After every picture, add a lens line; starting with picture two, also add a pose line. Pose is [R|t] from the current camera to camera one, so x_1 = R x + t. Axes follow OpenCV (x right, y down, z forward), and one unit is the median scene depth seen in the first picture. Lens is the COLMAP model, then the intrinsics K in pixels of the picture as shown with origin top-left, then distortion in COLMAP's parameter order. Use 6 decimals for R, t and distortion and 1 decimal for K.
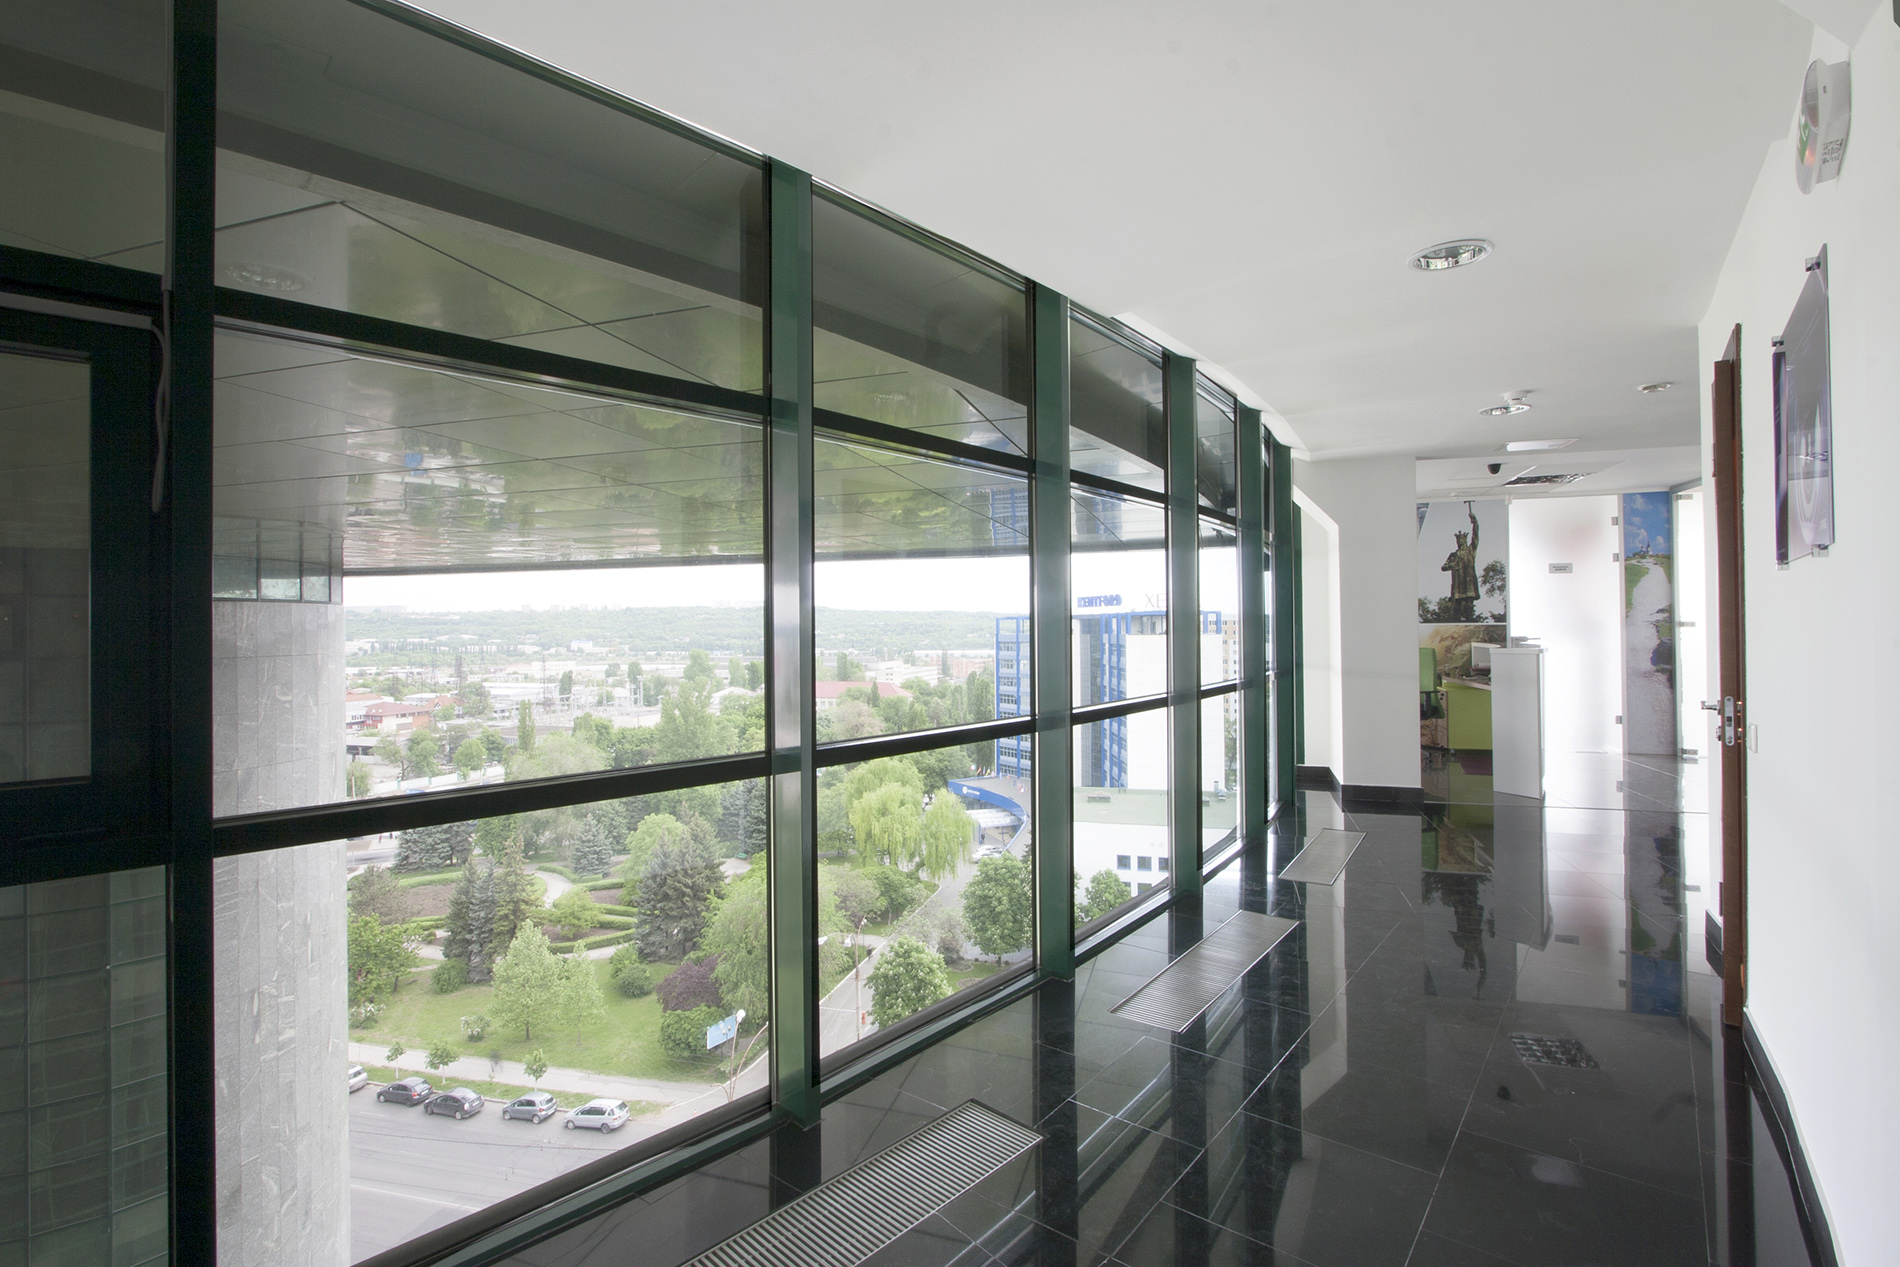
lens RADIAL K [[883.1, 0, 913.9], [0, 883.1, 615.9], [0, 0, 1]] dist [-0.000097, -0.000075]
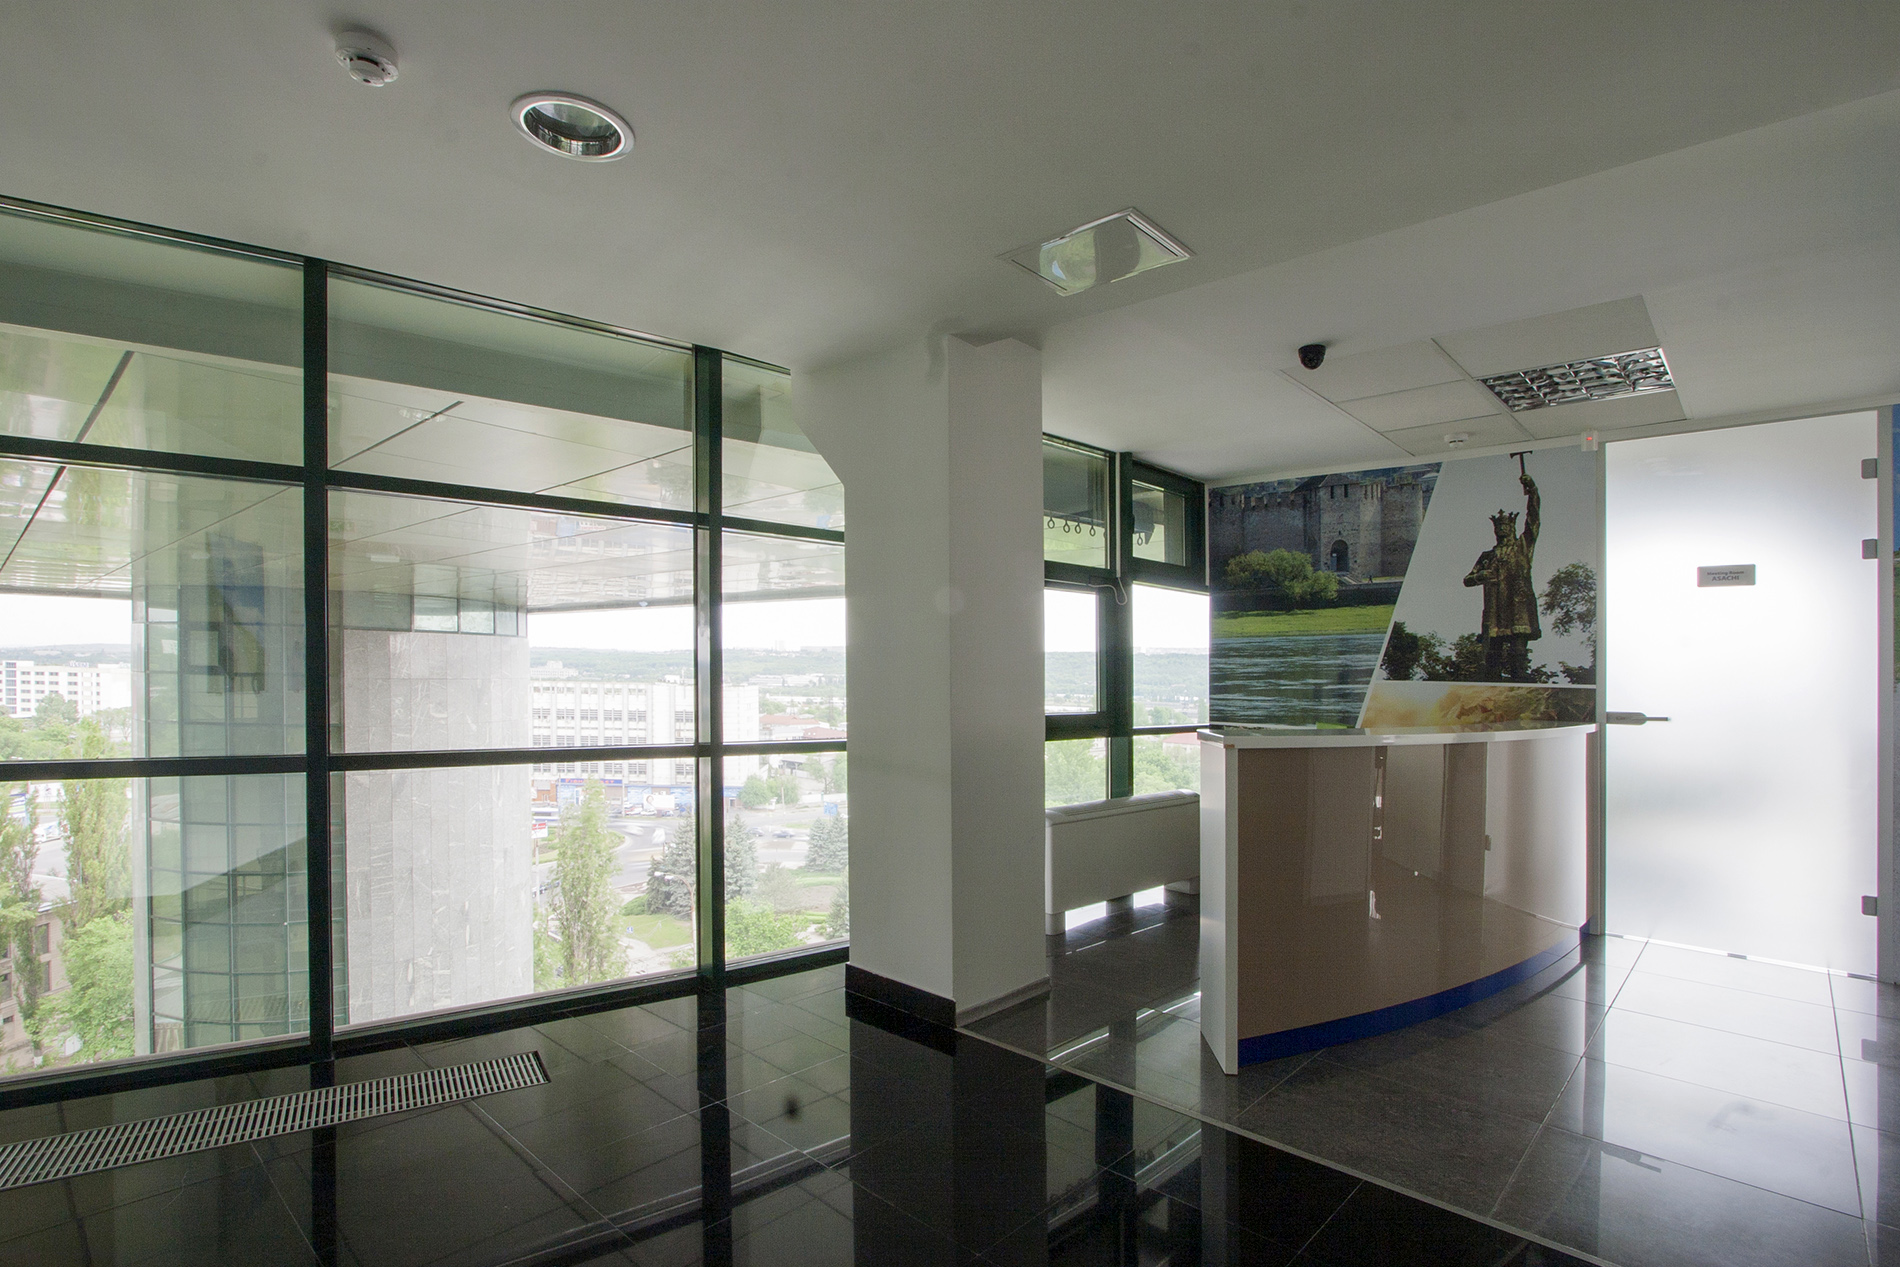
lens RADIAL K [[853.2, 0, 949.2], [0, 853.2, 672.0], [0, 0, 1]] dist [-0.002132, -0.000556]
pose [[0.903197, 0.028324, -0.428291, 0.539466], [-0.023314, 0.999585, 0.016941, 0.000580], [0.428593, -0.005316, 0.903482, 0.389937]]
